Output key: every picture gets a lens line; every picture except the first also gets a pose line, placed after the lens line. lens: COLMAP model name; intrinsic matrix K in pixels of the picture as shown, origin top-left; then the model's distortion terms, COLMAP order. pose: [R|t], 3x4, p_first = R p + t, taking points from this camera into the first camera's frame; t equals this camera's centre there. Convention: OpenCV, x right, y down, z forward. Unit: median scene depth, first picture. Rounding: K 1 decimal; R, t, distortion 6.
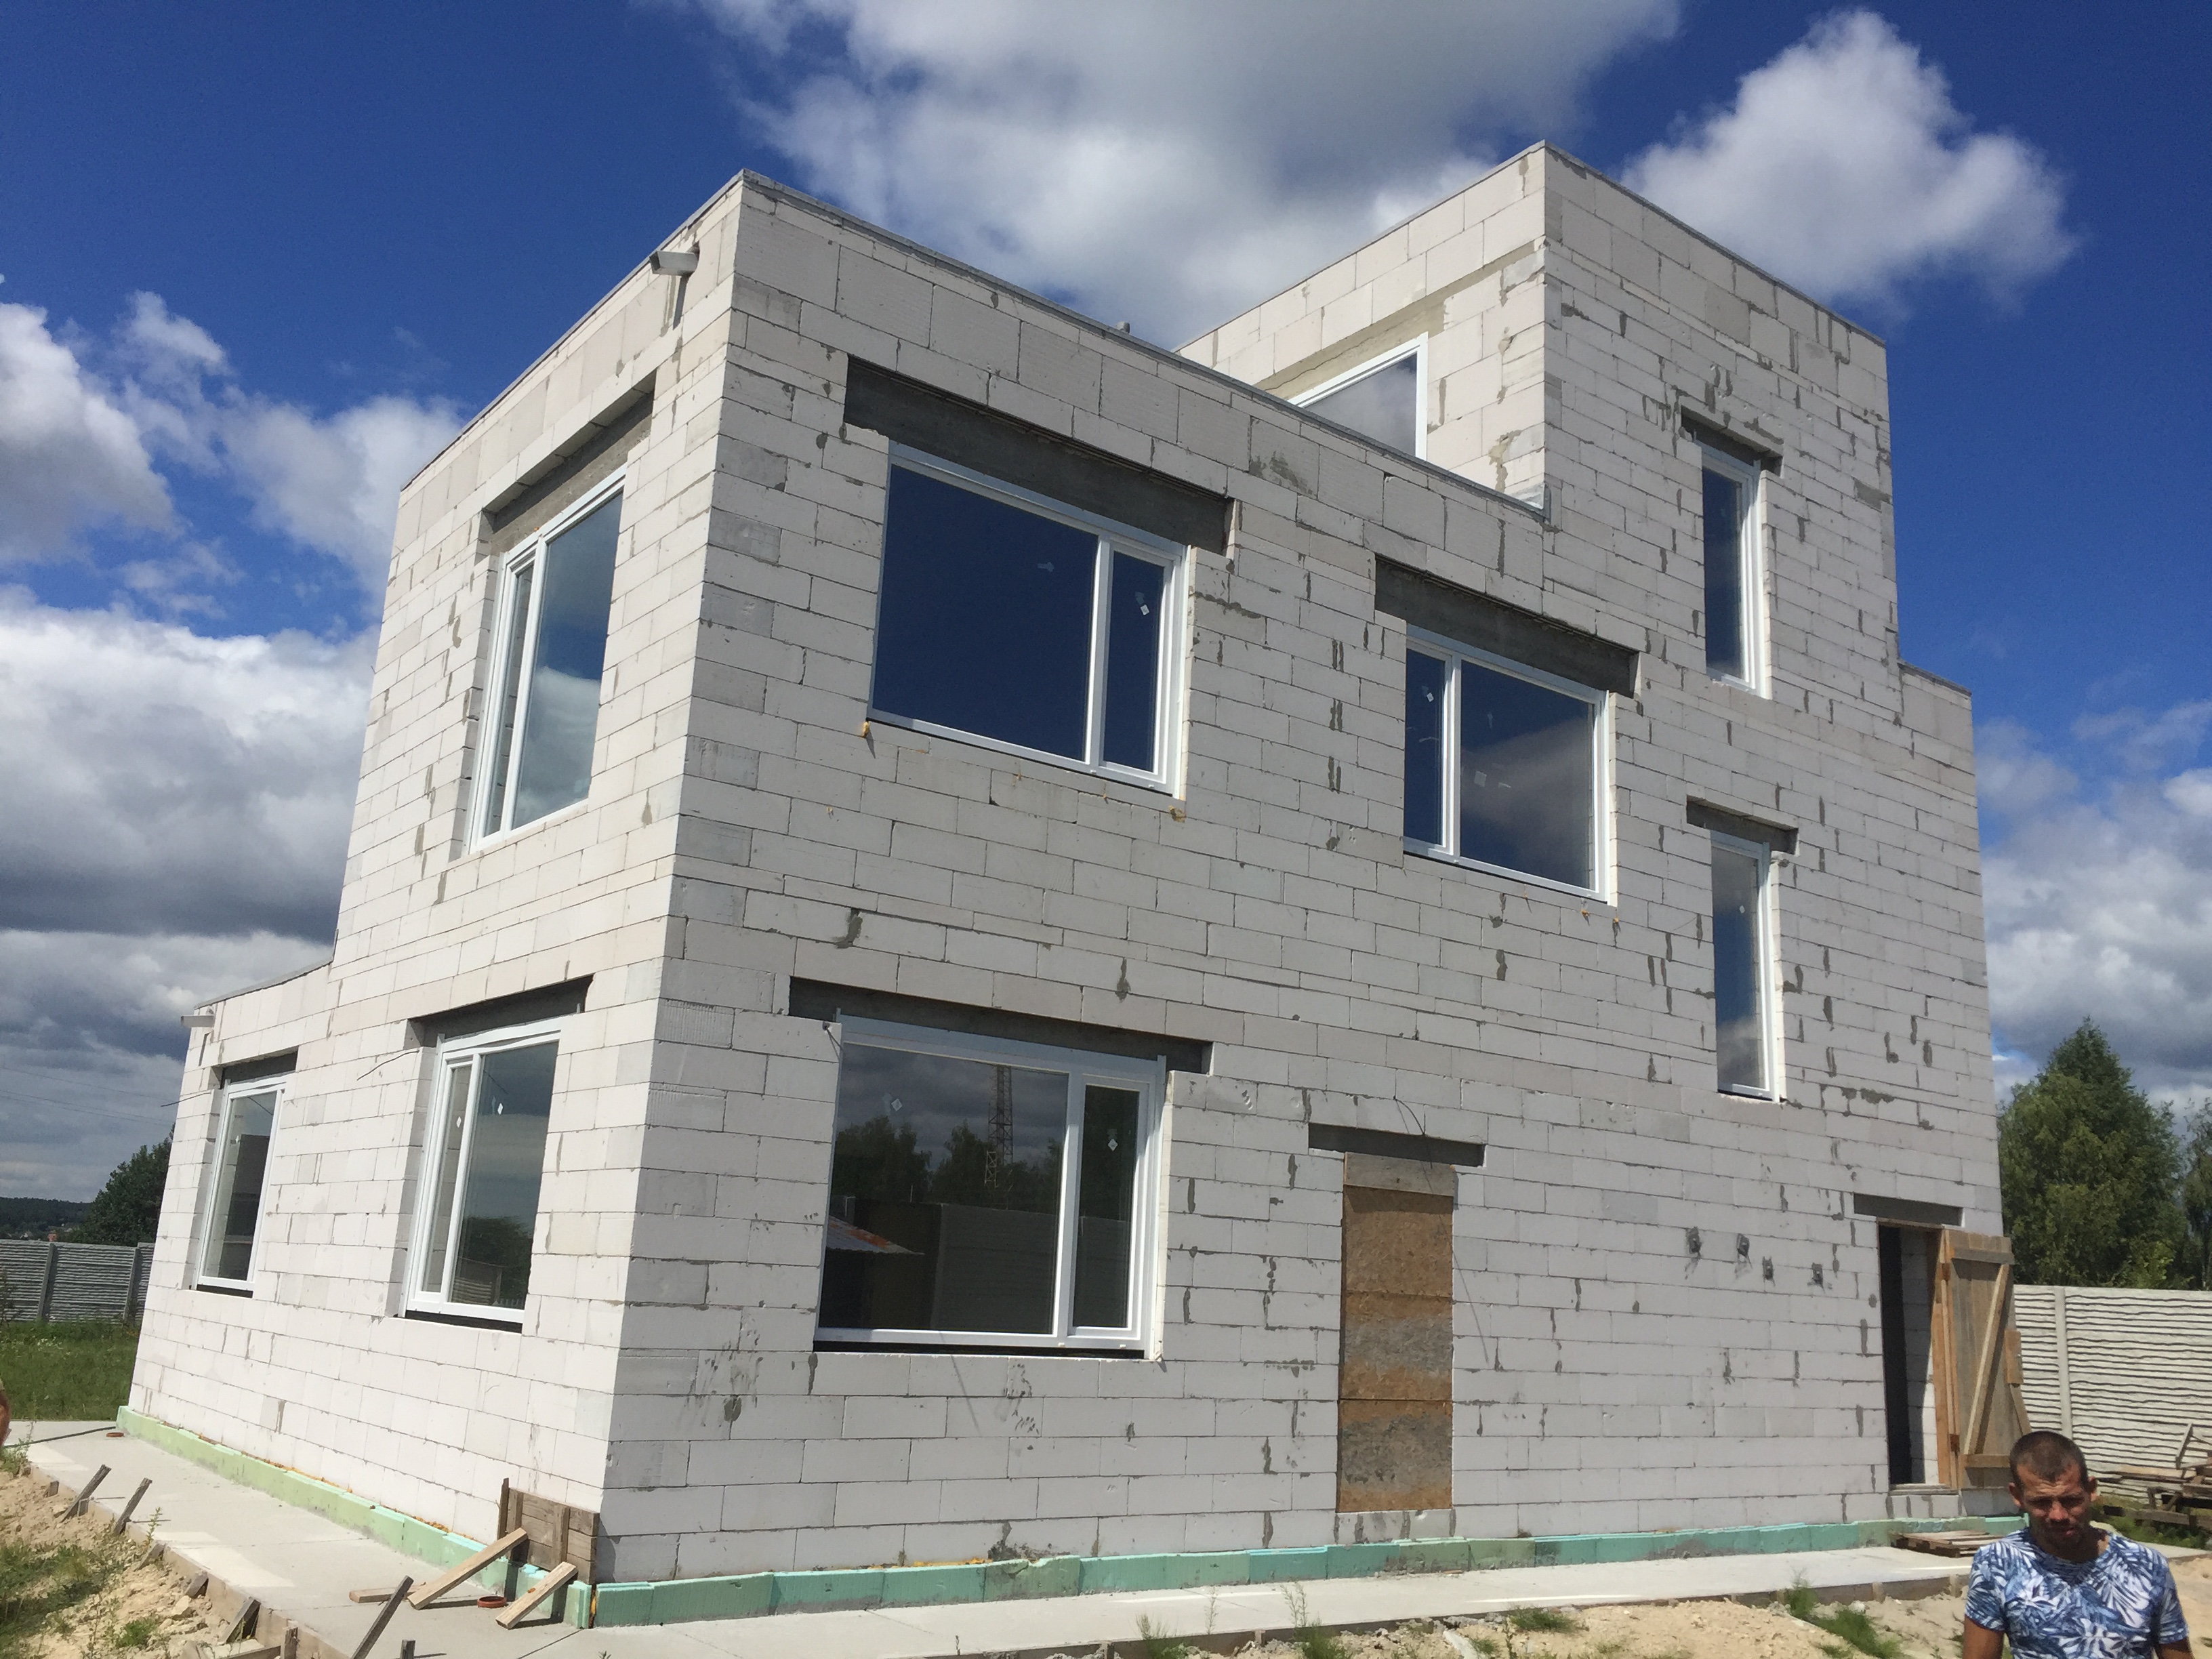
lens RADIAL K [[1889.1, 0, 1135.0], [0, 1889.1, 838.3], [0, 0, 1]] dist [0.077637, -0.092072]
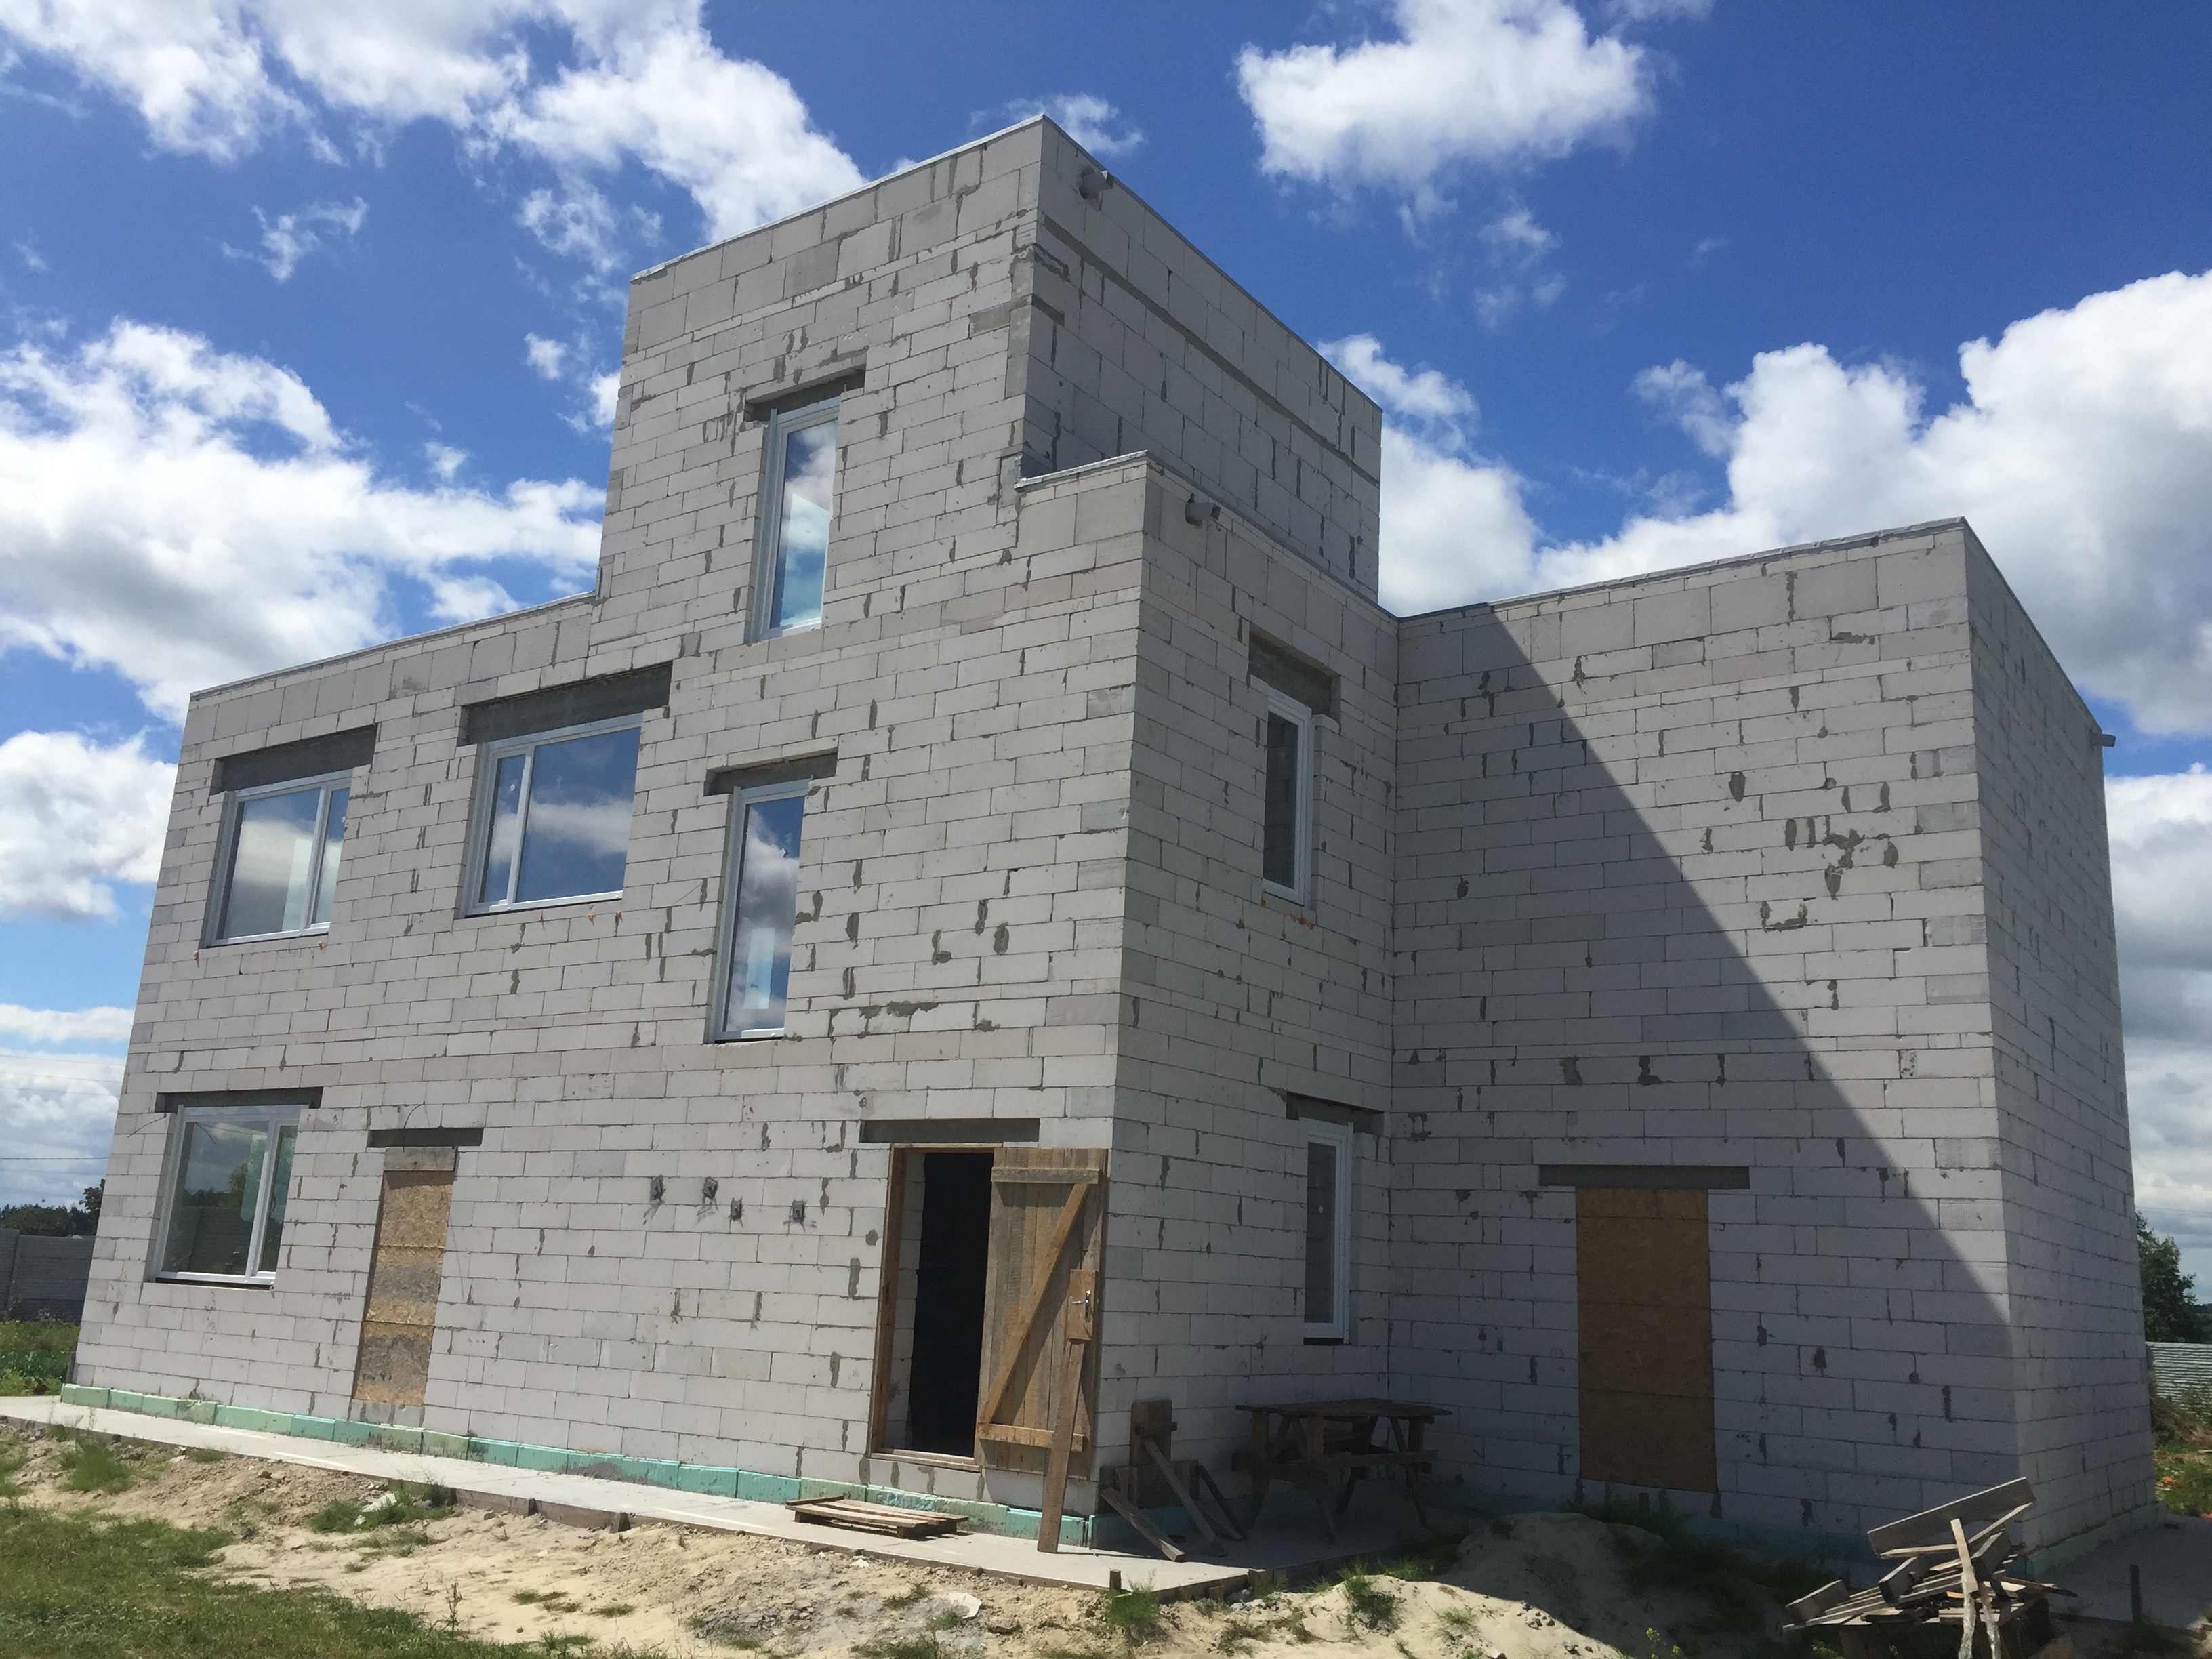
lens RADIAL K [[1889.1, 0, 1135.0], [0, 1889.1, 838.3], [0, 0, 1]] dist [0.077637, -0.092072]
pose [[0.295413, -0.255374, -0.920606, 1.362006], [0.190022, 0.960065, -0.205344, 0.284150], [0.936281, -0.114274, 0.332142, 0.892550]]
